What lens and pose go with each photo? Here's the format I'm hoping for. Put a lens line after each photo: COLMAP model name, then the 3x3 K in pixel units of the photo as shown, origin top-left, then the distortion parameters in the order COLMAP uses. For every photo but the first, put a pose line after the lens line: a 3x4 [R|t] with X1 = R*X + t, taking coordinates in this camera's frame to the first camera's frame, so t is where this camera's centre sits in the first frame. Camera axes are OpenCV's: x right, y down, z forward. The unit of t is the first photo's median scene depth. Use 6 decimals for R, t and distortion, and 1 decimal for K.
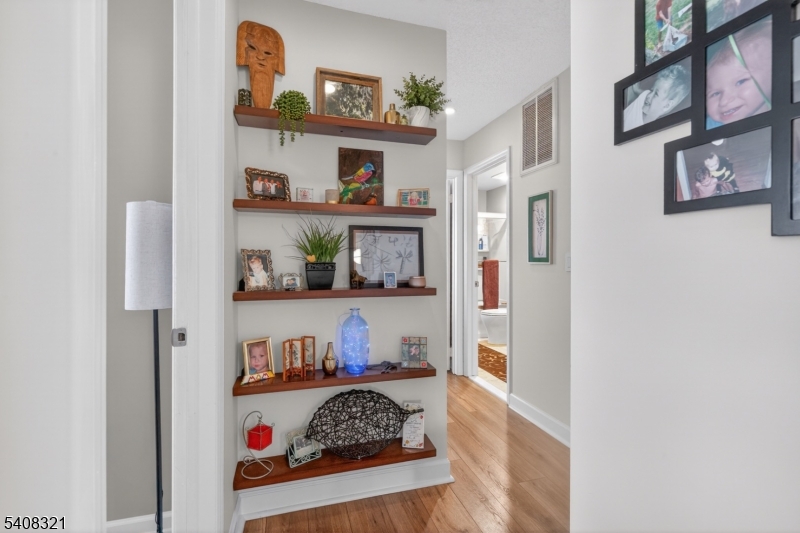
lens RADIAL K [[367.8, 0, 398.9], [0, 367.8, 259.1], [0, 0, 1]] dist [0.000410, -0.000011]
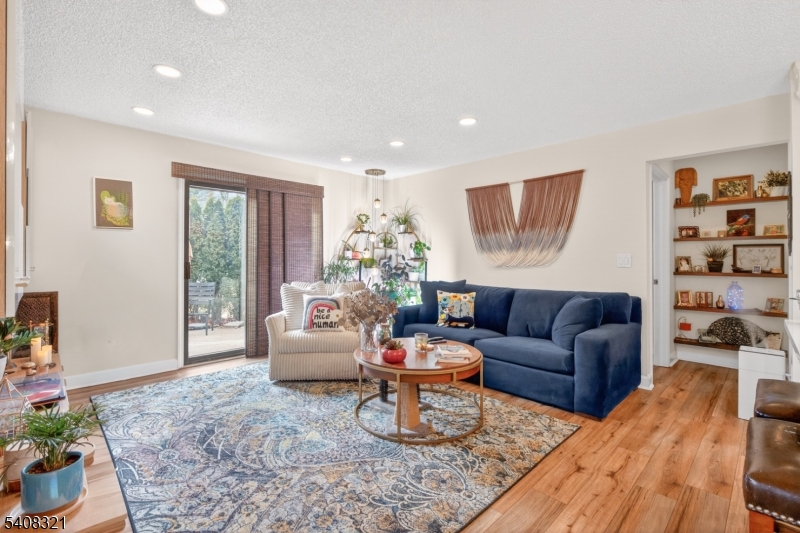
lens RADIAL K [[367.8, 0, 398.9], [0, 367.8, 259.1], [0, 0, 1]] dist [0.000410, -0.000011]
pose [[0.468589, -0.002292, -0.883413, 0.924530], [0.001214, 0.999997, -0.001950, -0.003497], [0.883415, -0.000158, 0.468591, -1.913289]]
